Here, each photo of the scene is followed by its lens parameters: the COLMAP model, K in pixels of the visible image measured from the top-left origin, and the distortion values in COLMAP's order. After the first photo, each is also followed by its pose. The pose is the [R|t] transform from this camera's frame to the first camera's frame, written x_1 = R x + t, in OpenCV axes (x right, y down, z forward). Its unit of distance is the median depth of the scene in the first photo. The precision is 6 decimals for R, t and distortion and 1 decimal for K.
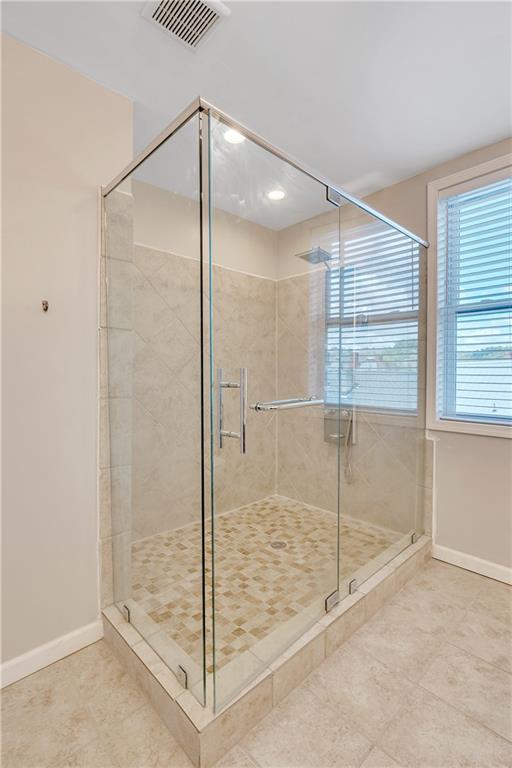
lens RADIAL K [[356.4, 0, 251.8], [0, 356.4, 380.0], [0, 0, 1]] dist [-0.001508, -0.000117]
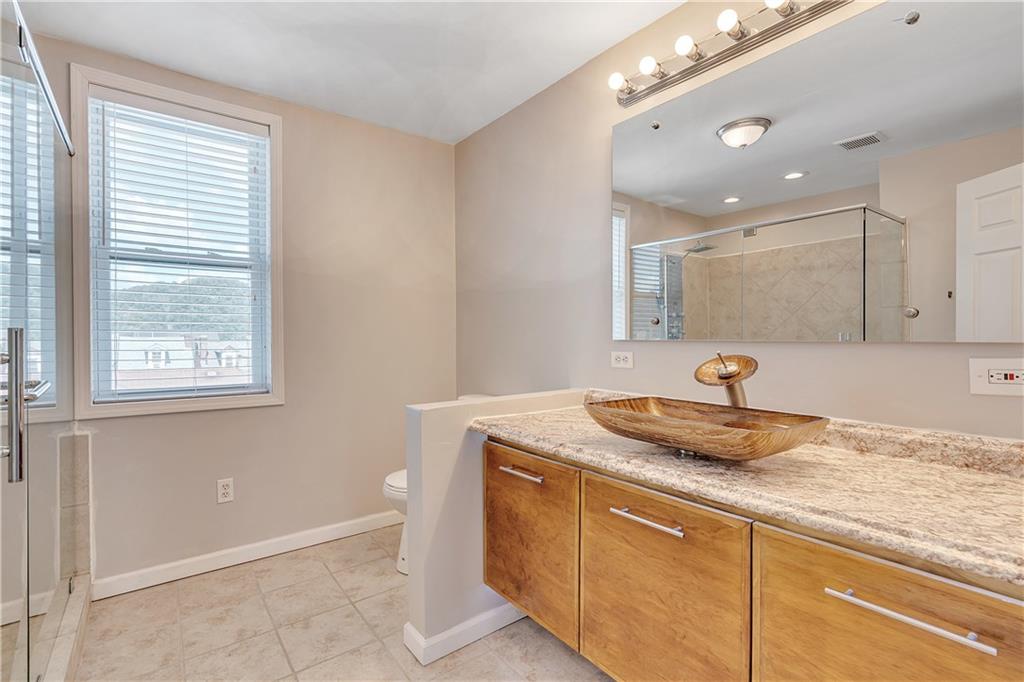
lens RADIAL K [[475.2, 0, 506.2], [0, 475.2, 339.9], [0, 0, 1]] dist [-0.001508, -0.000117]
pose [[0.099781, -0.002422, 0.995006, -0.340563], [0.021008, 0.999779, 0.000327, 0.001095], [-0.994788, 0.020871, 0.099810, 0.087945]]
